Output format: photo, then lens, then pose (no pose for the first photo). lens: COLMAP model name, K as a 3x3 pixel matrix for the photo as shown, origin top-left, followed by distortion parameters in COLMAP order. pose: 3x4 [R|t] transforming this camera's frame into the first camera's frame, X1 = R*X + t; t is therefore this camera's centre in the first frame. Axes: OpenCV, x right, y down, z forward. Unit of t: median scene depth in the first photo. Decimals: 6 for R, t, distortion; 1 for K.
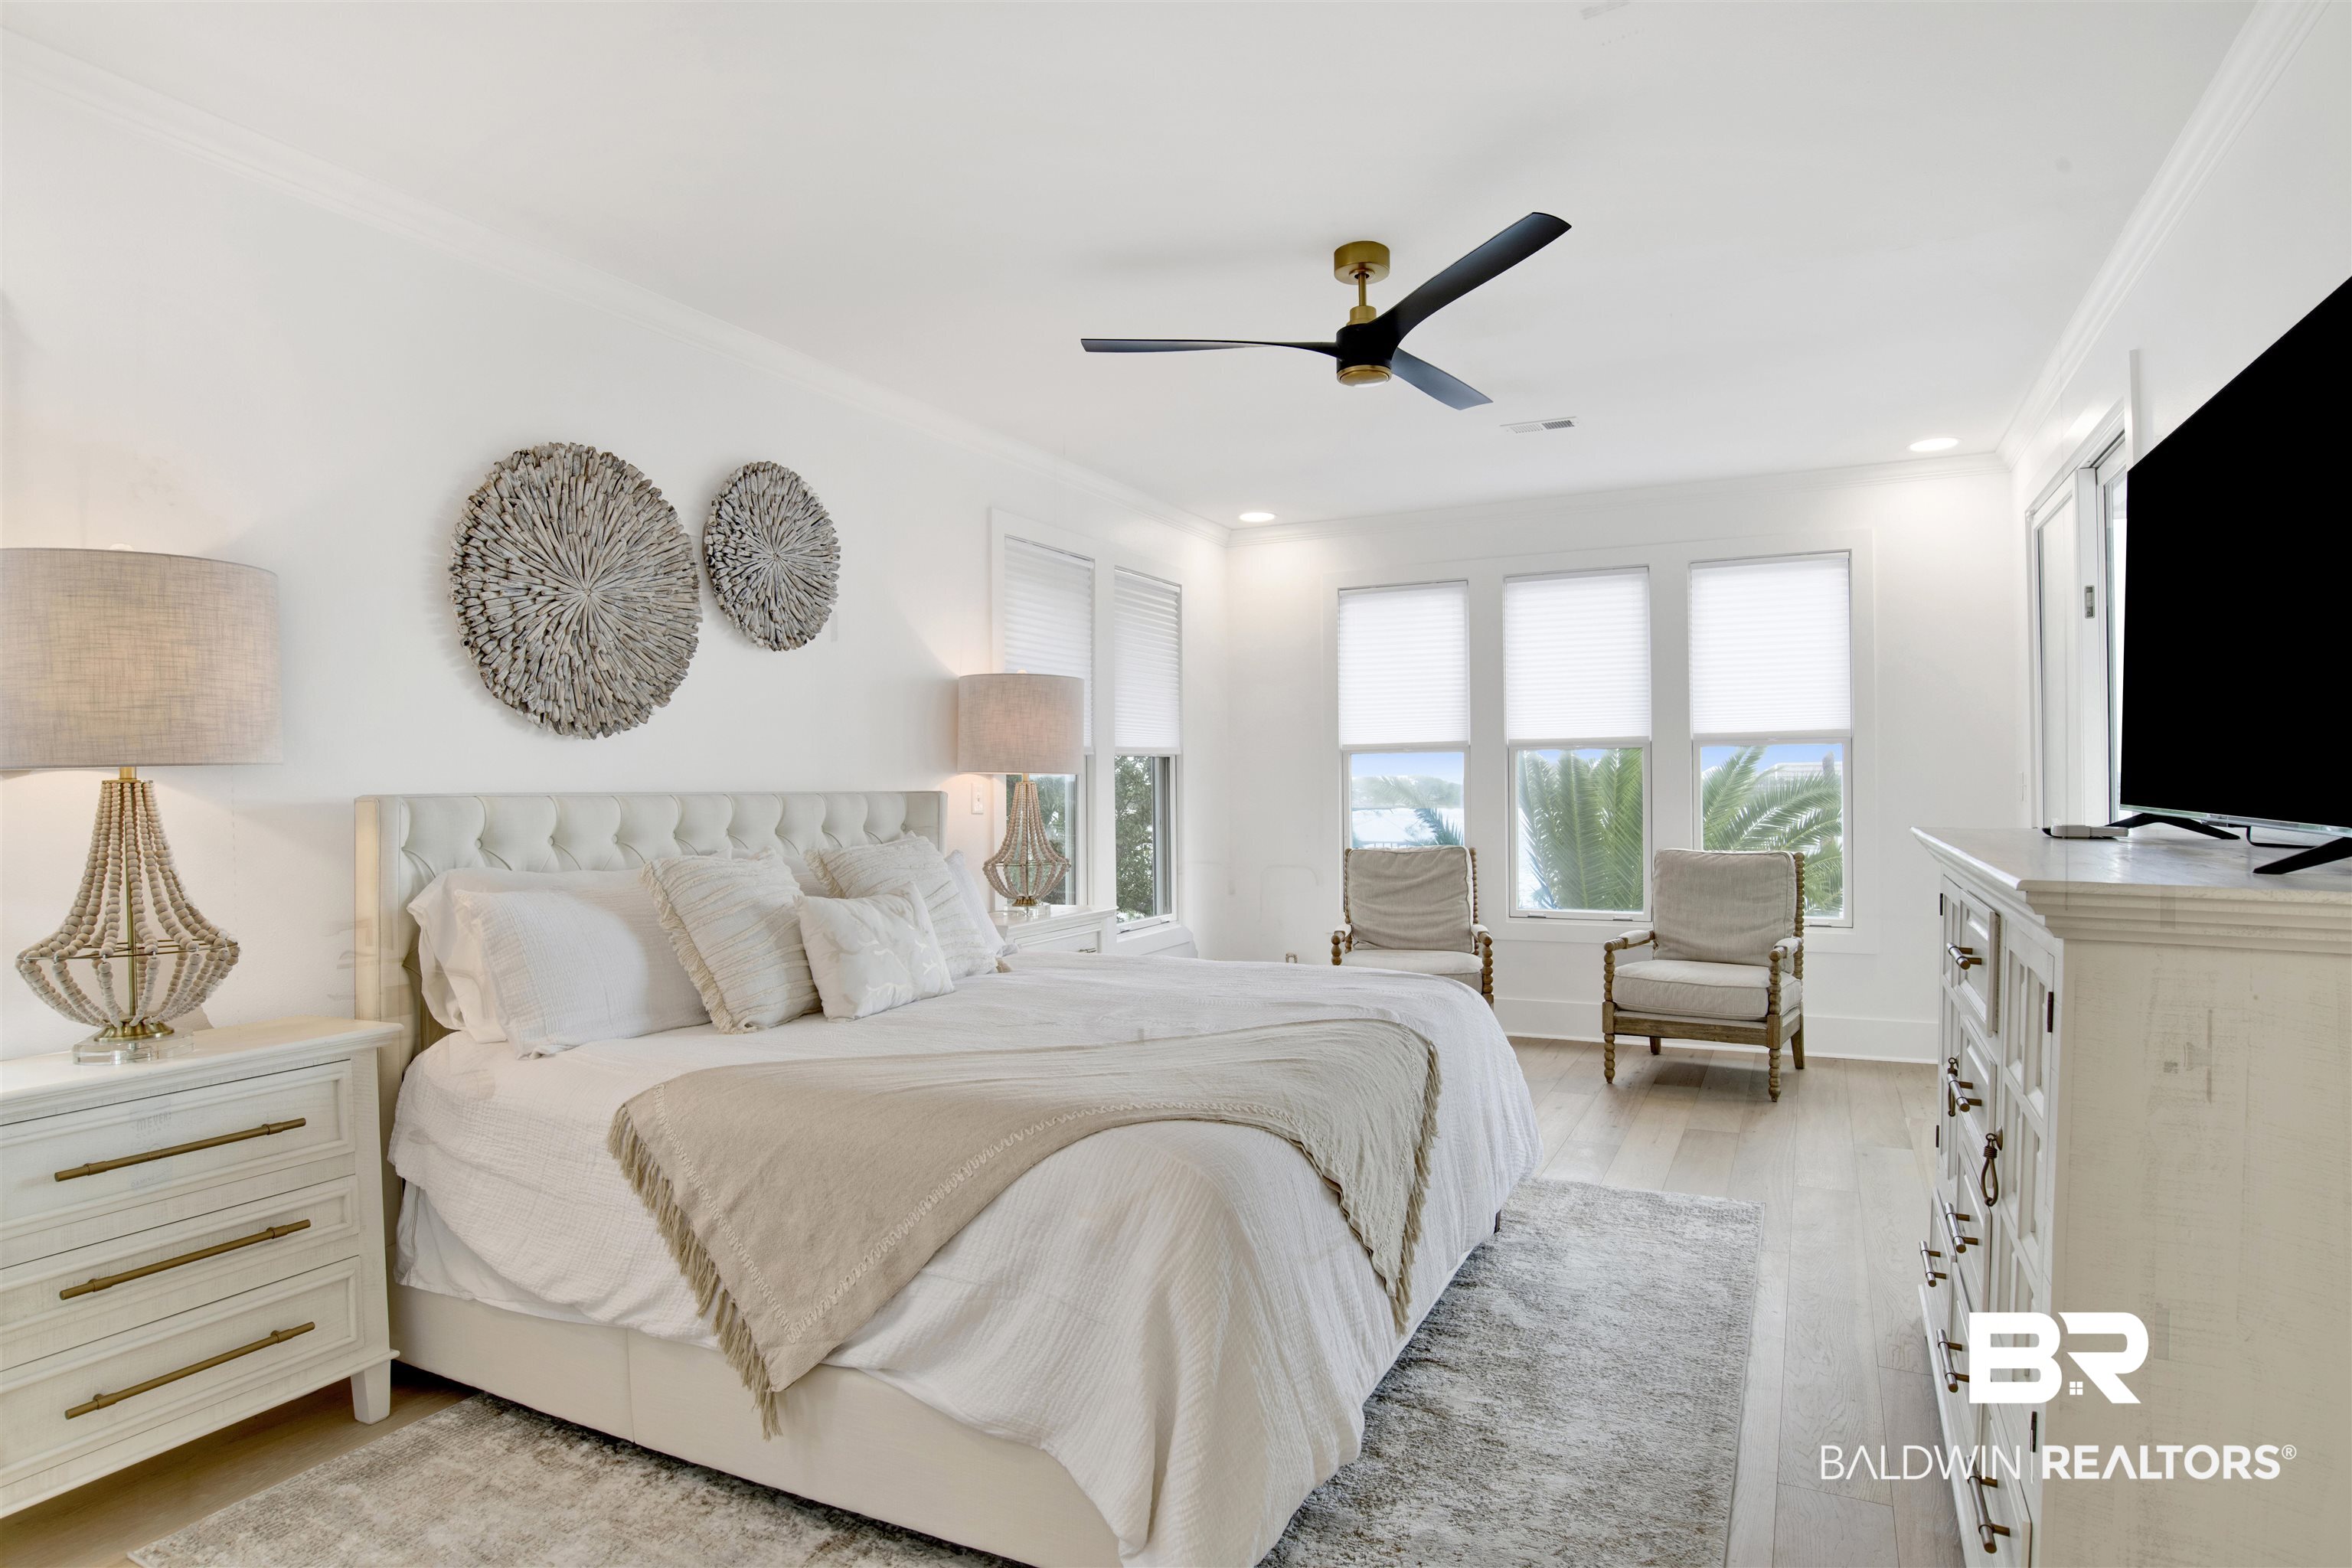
lens RADIAL K [[1265.7, 0, 1195.9], [0, 1265.7, 784.2], [0, 0, 1]] dist [-0.047501, 0.000947]
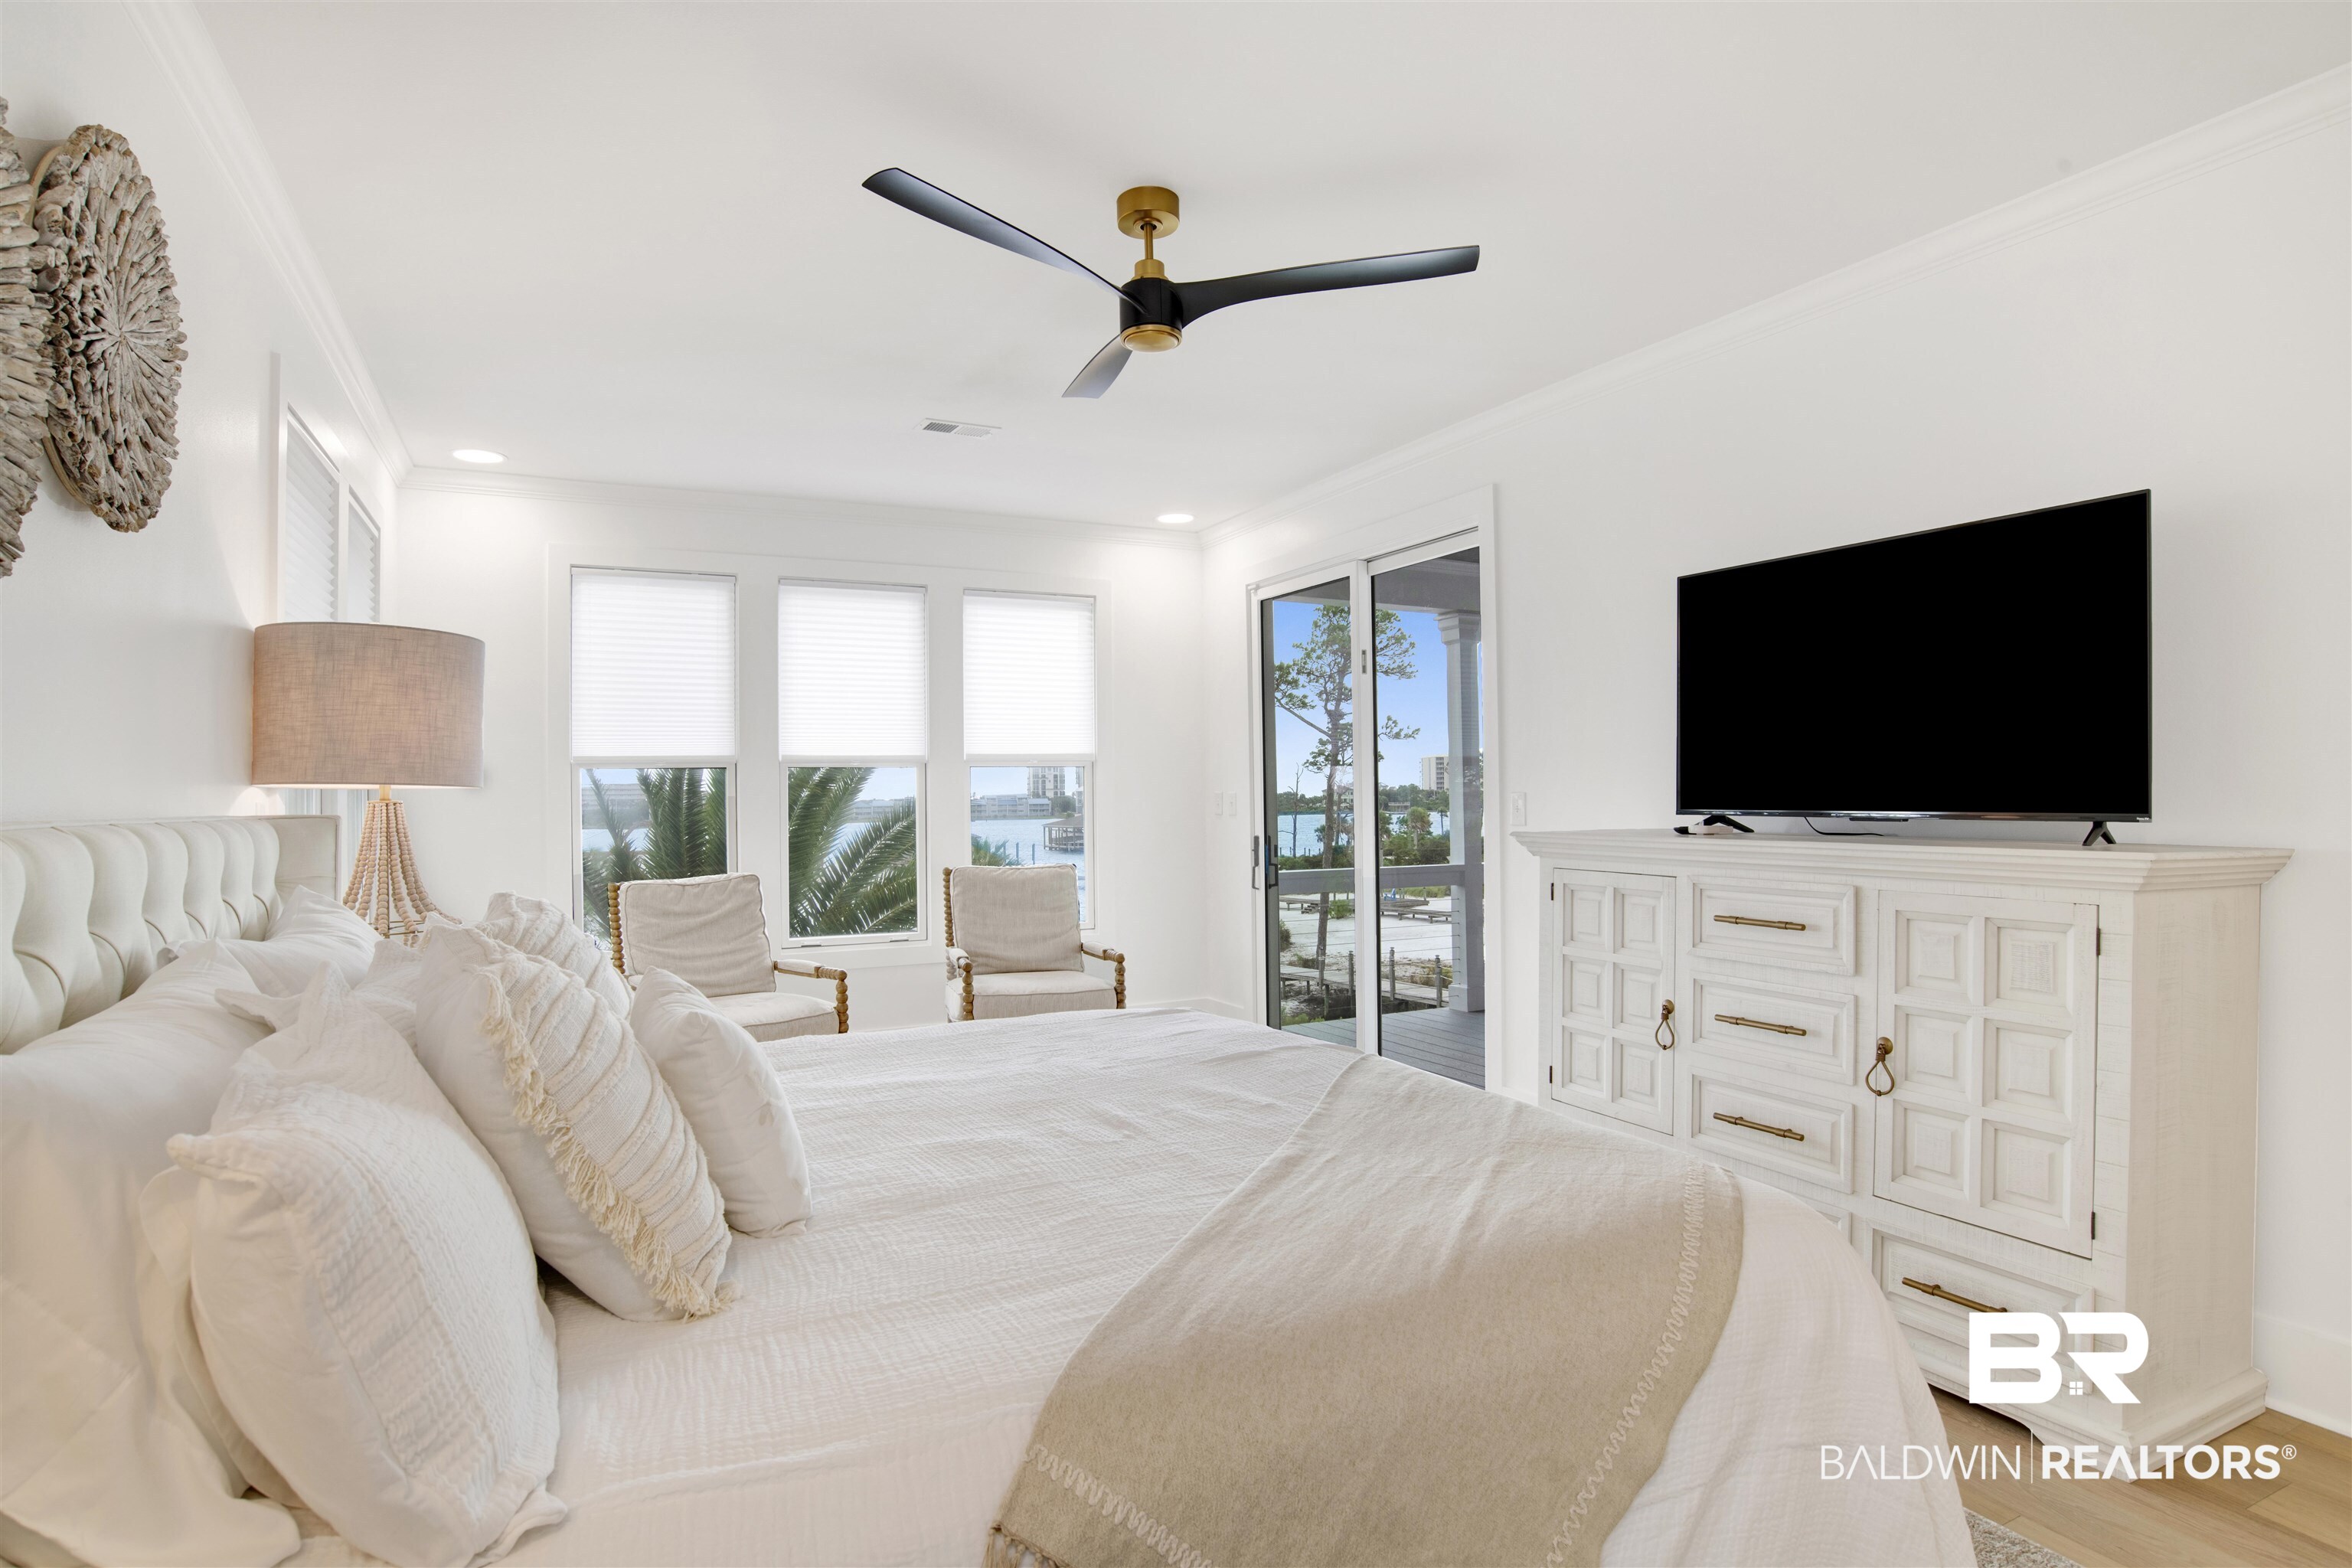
lens RADIAL K [[1216.6, 0, 1168.2], [0, 1216.6, 803.8], [0, 0, 1]] dist [-0.065371, 0.024049]
pose [[0.610807, -0.001213, 0.791778, -0.311416], [0.006763, 0.999970, -0.003685, 0.005318], [-0.791750, 0.007606, 0.610797, 0.272122]]
